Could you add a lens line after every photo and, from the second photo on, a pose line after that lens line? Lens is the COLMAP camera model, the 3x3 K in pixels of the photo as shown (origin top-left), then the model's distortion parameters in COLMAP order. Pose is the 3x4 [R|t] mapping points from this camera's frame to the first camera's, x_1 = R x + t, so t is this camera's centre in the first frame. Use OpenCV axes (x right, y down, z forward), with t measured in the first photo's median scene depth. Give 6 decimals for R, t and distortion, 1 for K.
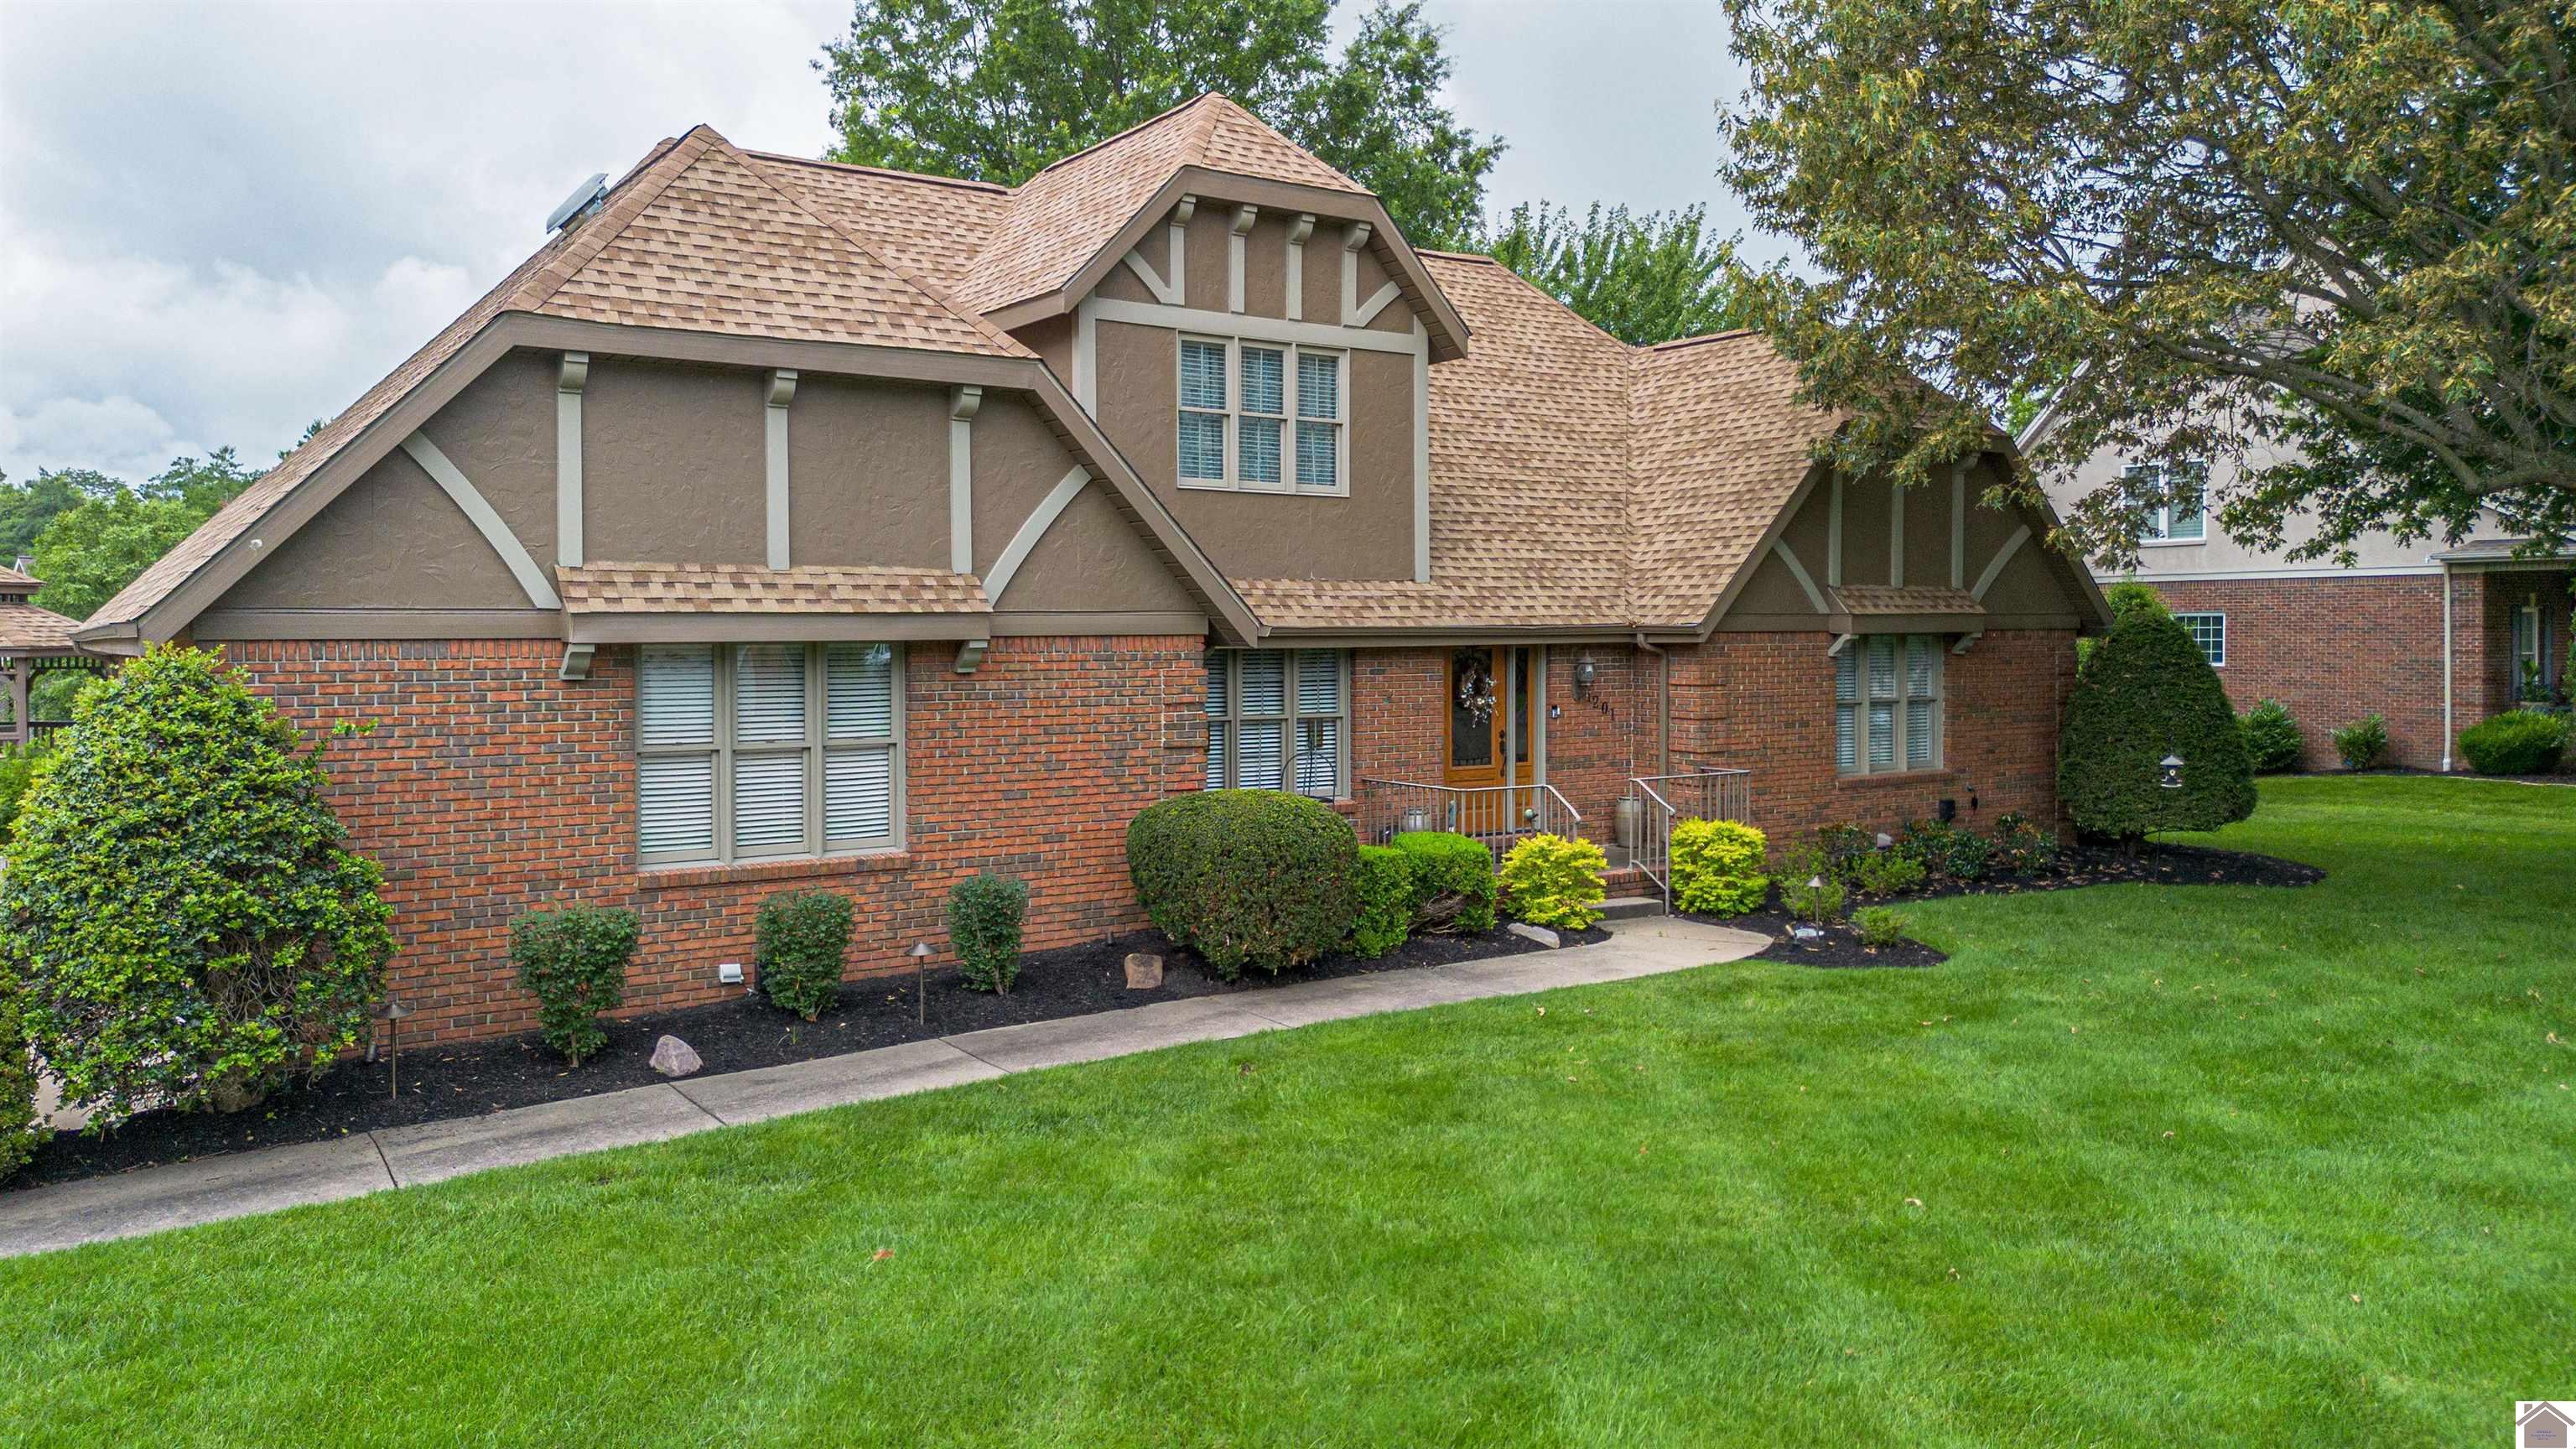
lens RADIAL K [[1821.6, 0, 1288.0], [0, 1821.6, 724.5], [0, 0, 1]] dist [0.068464, -0.003727]
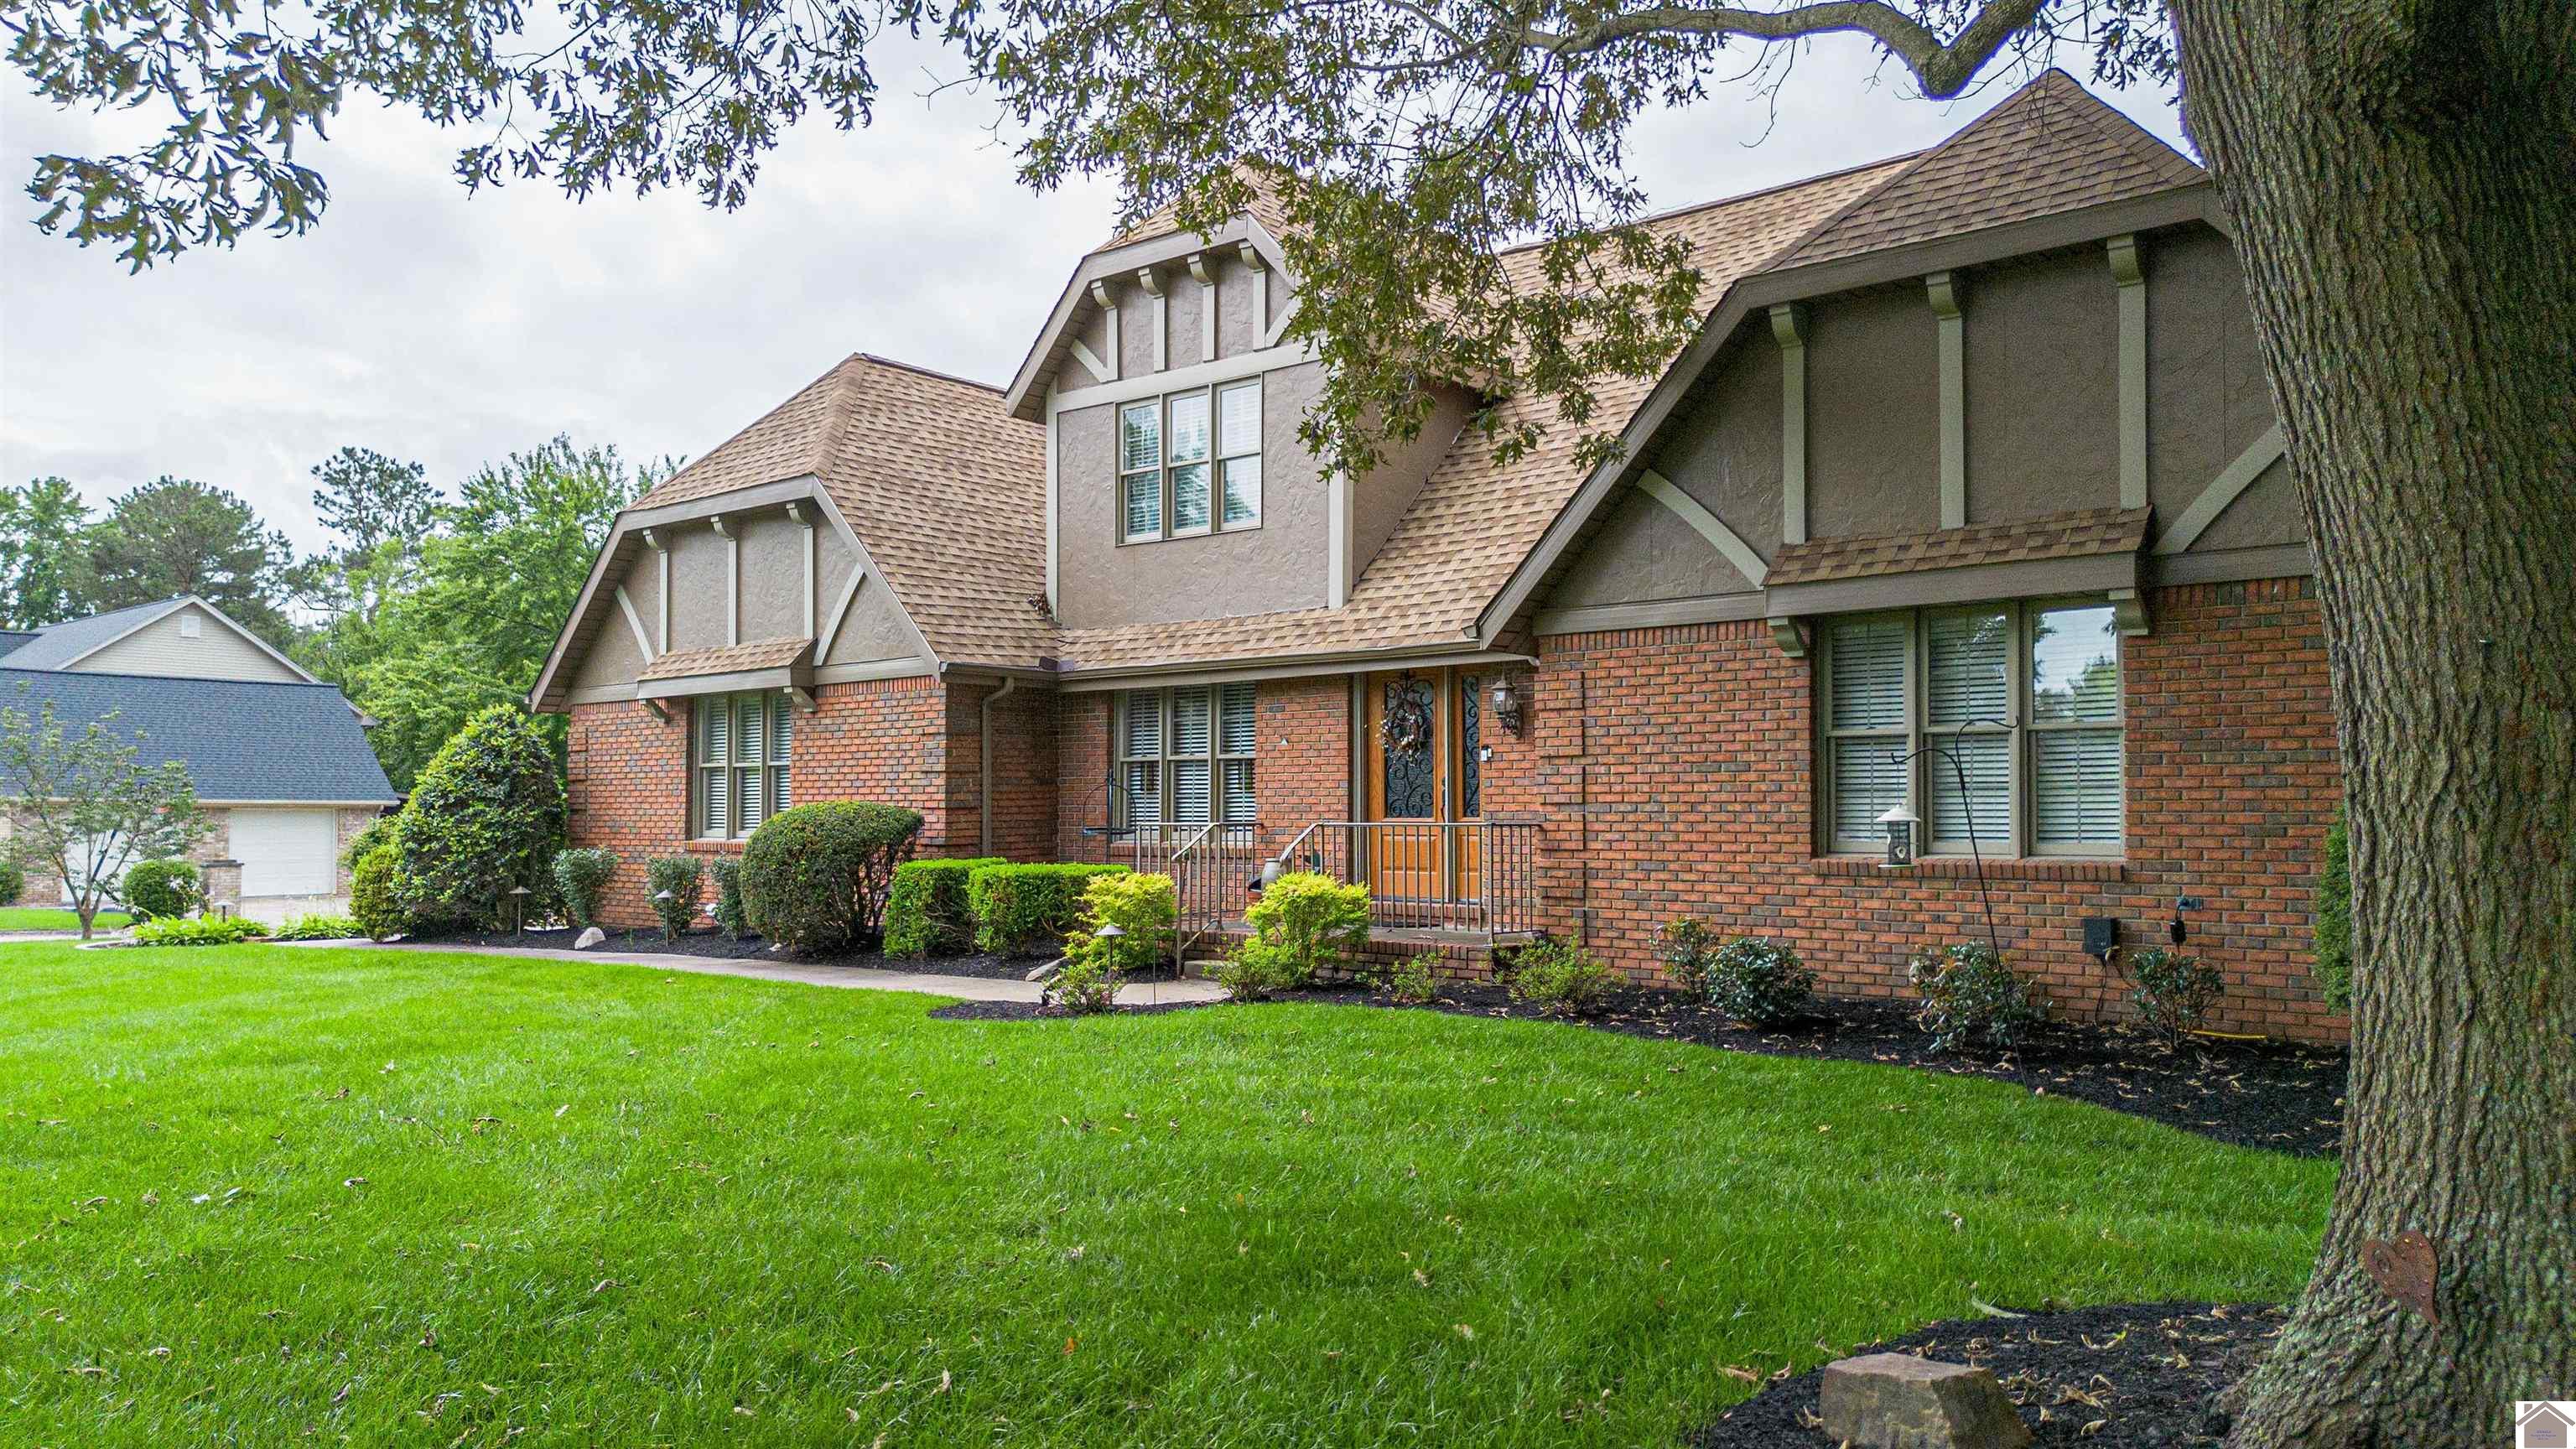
lens RADIAL K [[1839.0, 0, 1285.3], [0, 1839.0, 765.3], [0, 0, 1]] dist [0.086367, -0.002071]
pose [[0.258642, -0.021547, -0.965733, 1.014744], [-0.047461, 0.998260, -0.034984, 0.034564], [0.964806, 0.054883, 0.257170, 0.813641]]
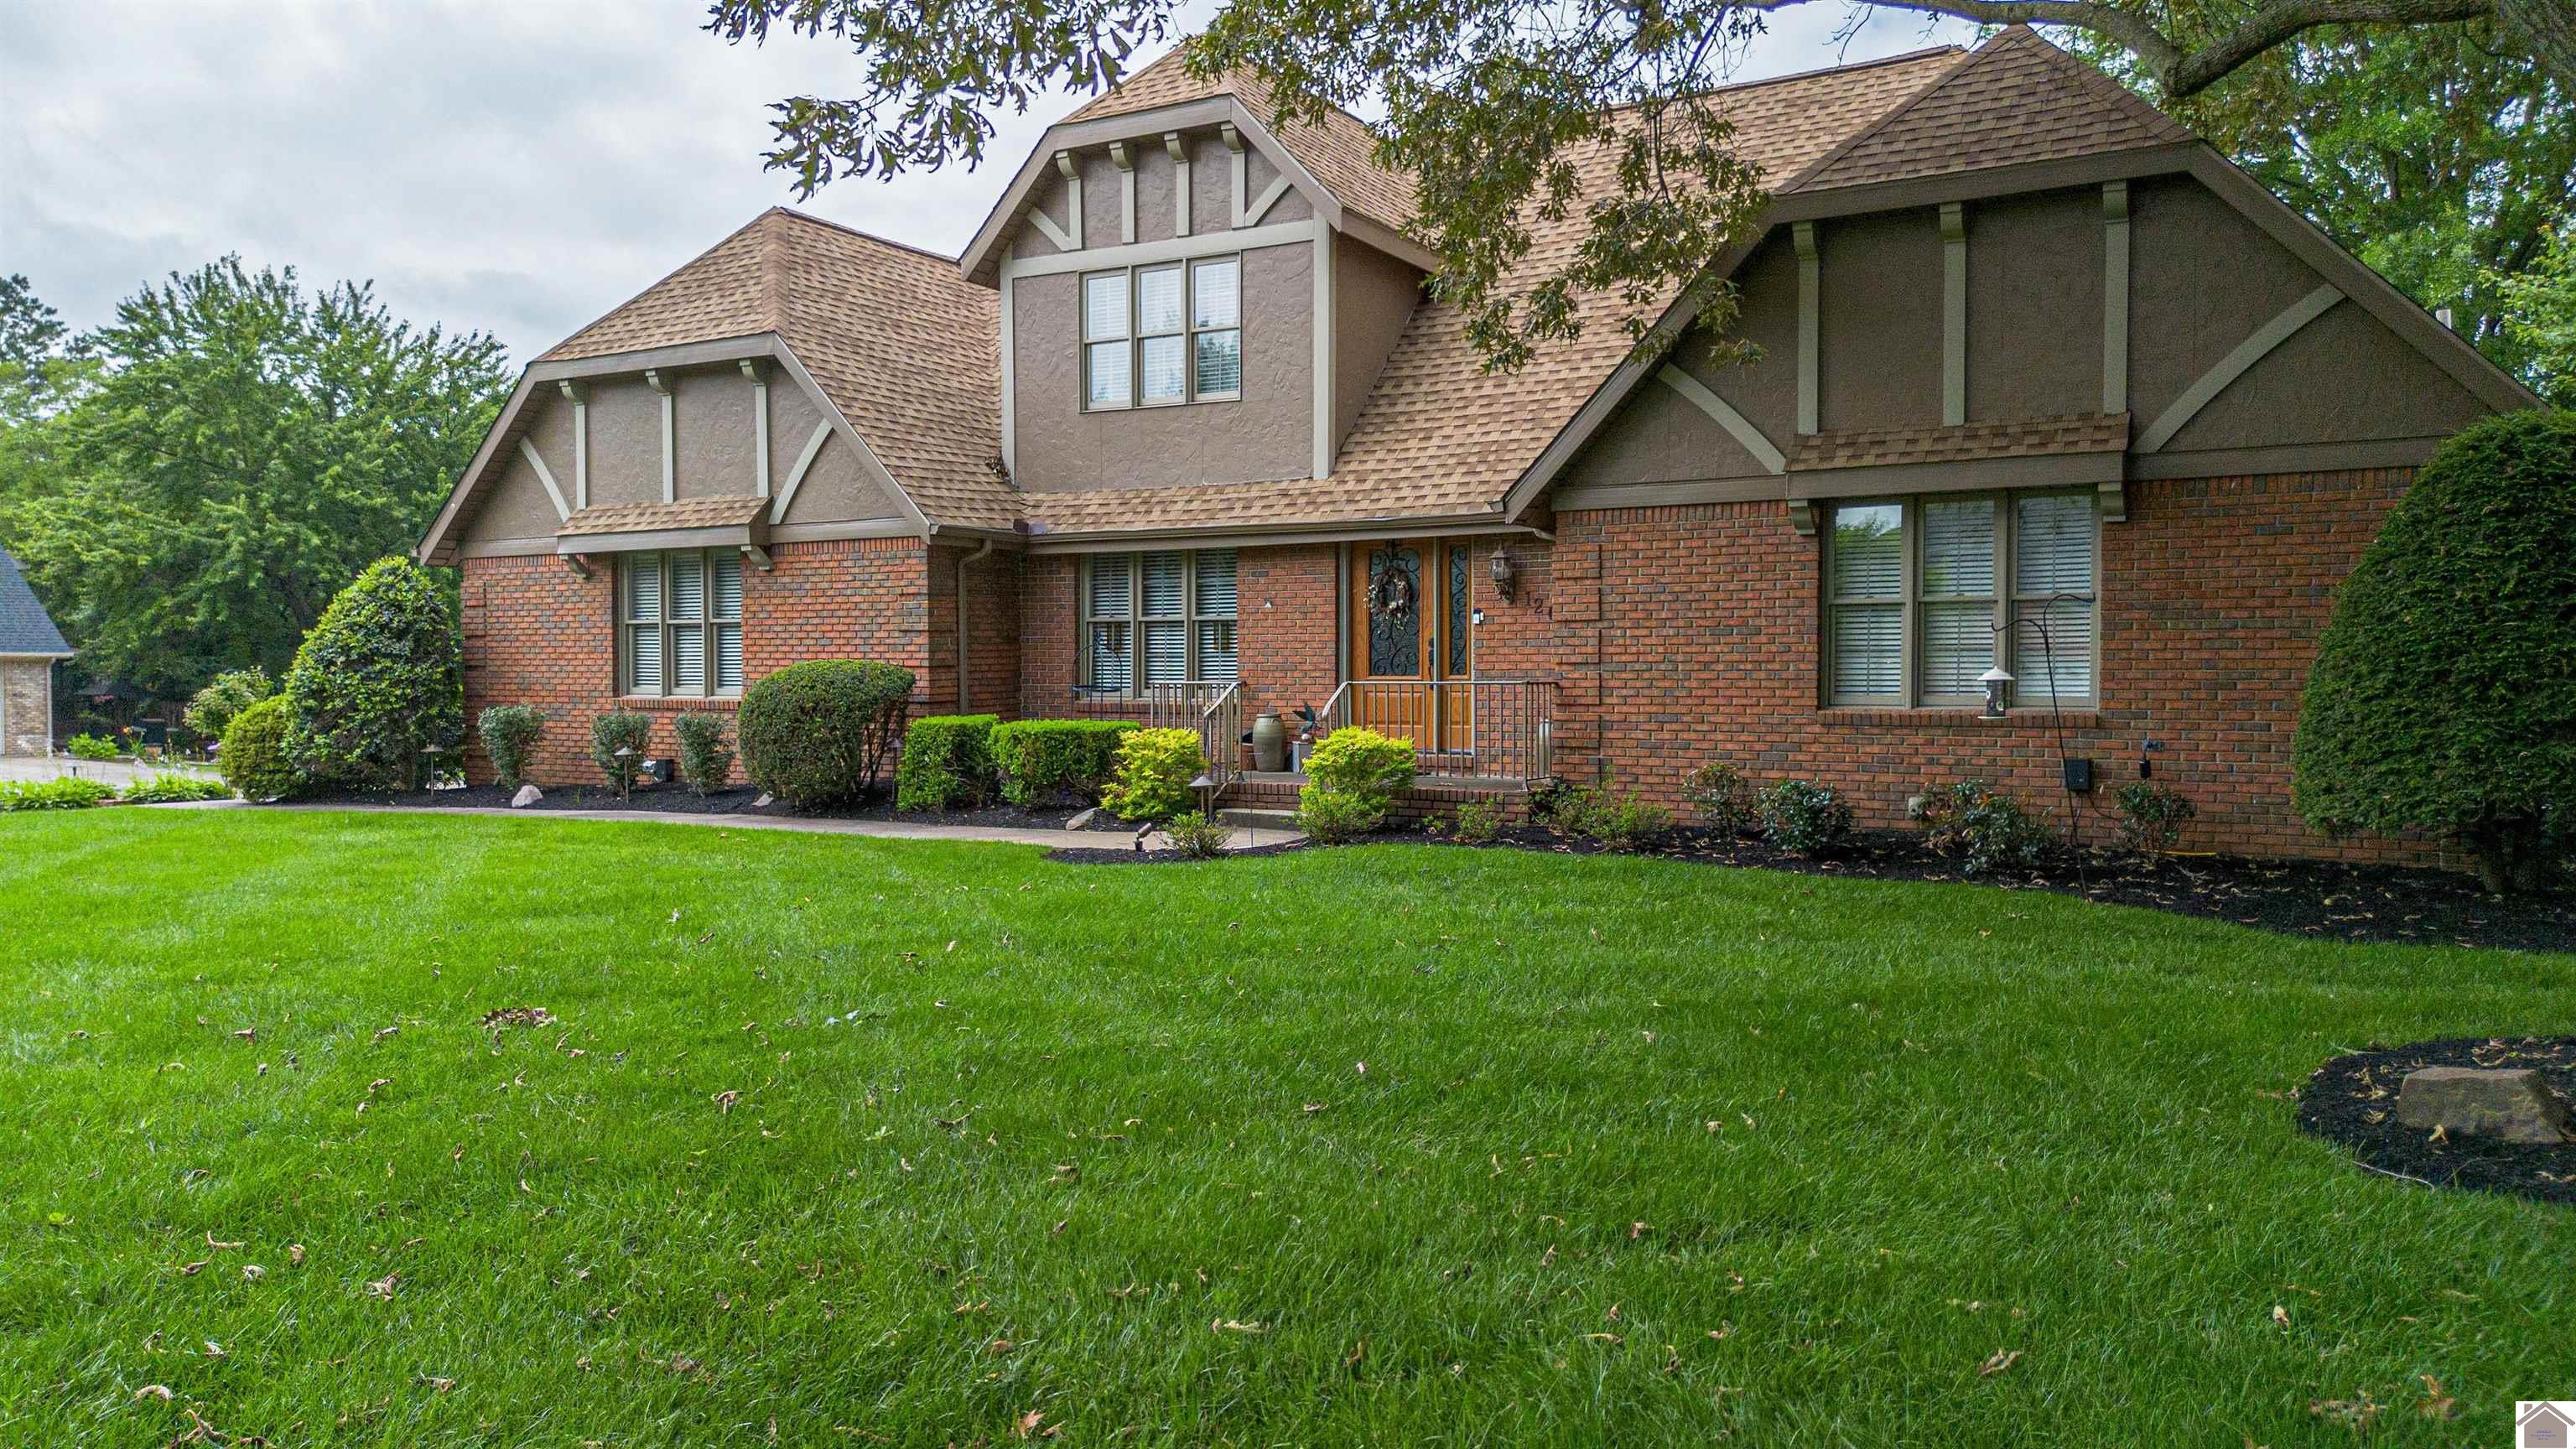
lens RADIAL K [[1821.6, 0, 1288.0], [0, 1821.6, 724.5], [0, 0, 1]] dist [0.068464, -0.003727]
pose [[0.432189, 0.032408, -0.901200, 1.008323], [-0.043699, 0.998933, 0.014965, 0.040154], [0.900723, 0.032914, 0.433144, 0.626963]]
